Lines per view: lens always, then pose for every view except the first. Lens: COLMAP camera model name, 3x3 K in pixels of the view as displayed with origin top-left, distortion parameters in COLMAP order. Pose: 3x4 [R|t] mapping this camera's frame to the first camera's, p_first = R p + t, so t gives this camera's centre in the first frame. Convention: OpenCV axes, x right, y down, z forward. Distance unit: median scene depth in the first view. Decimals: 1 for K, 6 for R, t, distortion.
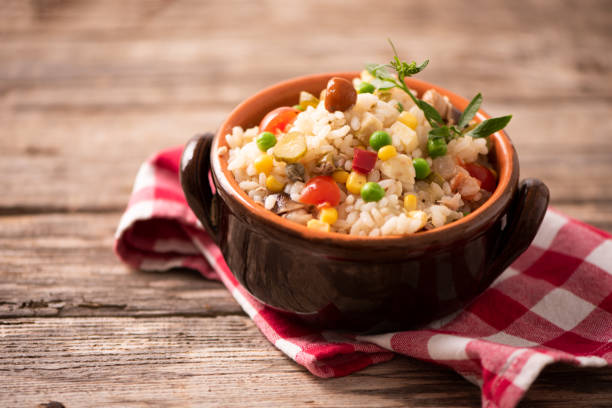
lens RADIAL K [[2034.0, 0, 304.6], [0, 2034.0, 207.6], [0, 0, 1]] dist [-0.225819, 0.000000]
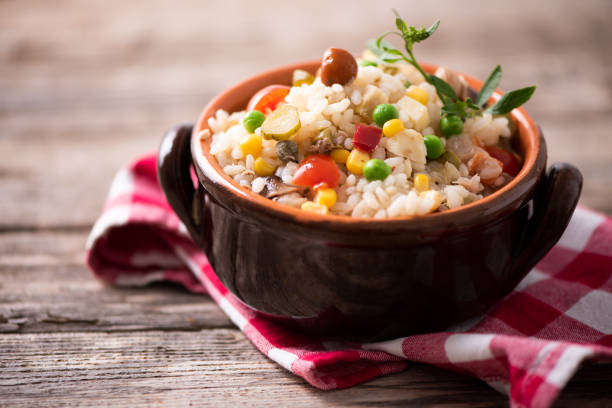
lens RADIAL K [[2034.0, 0, 306.4], [0, 2034.0, 201.4], [0, 0, 1]] dist [-0.225819, 0.000000]
pose [[0.999723, -0.018599, -0.014407, 0.015519], [0.017238, 0.995844, -0.089433, 0.080965], [0.016010, 0.089160, 0.995889, 0.141584]]
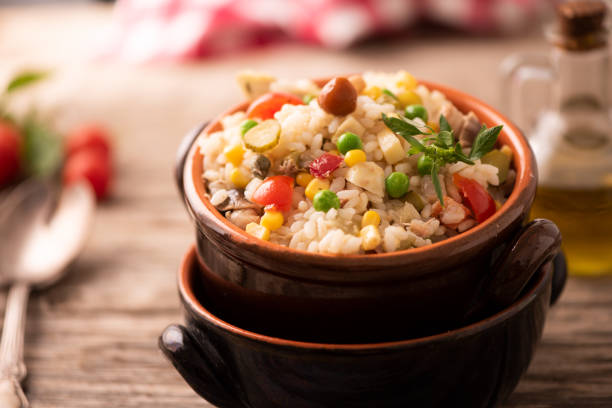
lens RADIAL K [[2034.0, 0, 304.4], [0, 2034.0, 203.1], [0, 0, 1]] dist [-0.225819, 0.000000]
pose [[0.930610, 0.143722, -0.336614, 0.316294], [-0.150917, 0.988535, 0.004838, -0.009463], [0.333450, 0.046298, 0.941630, 0.169747]]
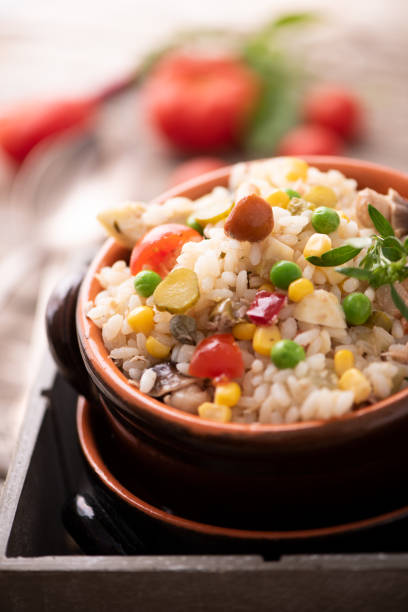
lens RADIAL K [[2034.0, 0, 202.1], [0, 2034.0, 307.4], [0, 0, 1]] dist [-0.225819, 0.000000]
pose [[0.985564, -0.091578, -0.142397, 0.105904], [0.106550, 0.989131, 0.101327, -0.098026], [0.131569, -0.115037, 0.984610, 0.293126]]
